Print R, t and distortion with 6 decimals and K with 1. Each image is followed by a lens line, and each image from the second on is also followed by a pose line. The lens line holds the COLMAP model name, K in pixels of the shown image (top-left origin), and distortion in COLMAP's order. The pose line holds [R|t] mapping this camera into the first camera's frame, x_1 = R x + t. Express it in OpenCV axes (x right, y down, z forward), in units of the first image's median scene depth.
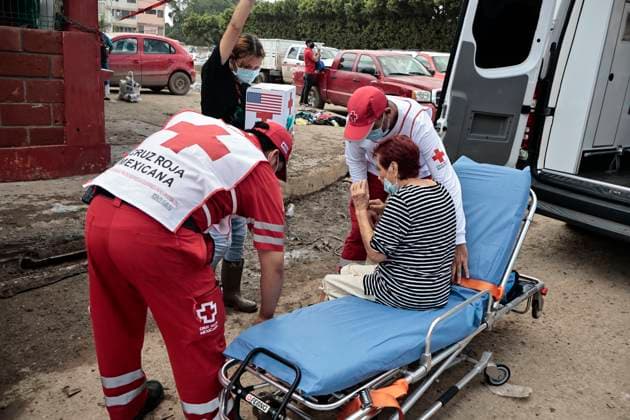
lens RADIAL K [[538.8, 0, 315.0], [0, 538.8, 210.0], [0, 0, 1]] dist [-0.008284, -0.004344]
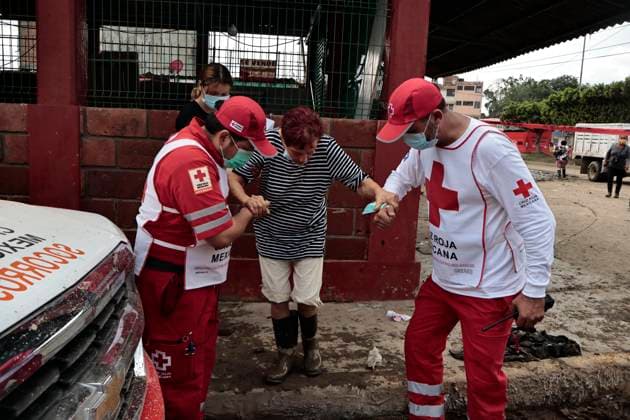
lens RADIAL K [[538.8, 0, 315.0], [0, 538.8, 210.0], [0, 0, 1]] dist [-0.008284, -0.004344]
pose [[0.850351, 0.045210, -0.524270, -0.120288], [-0.126951, 0.984499, -0.121014, -0.089959], [0.510672, 0.169461, 0.842910, 0.290955]]
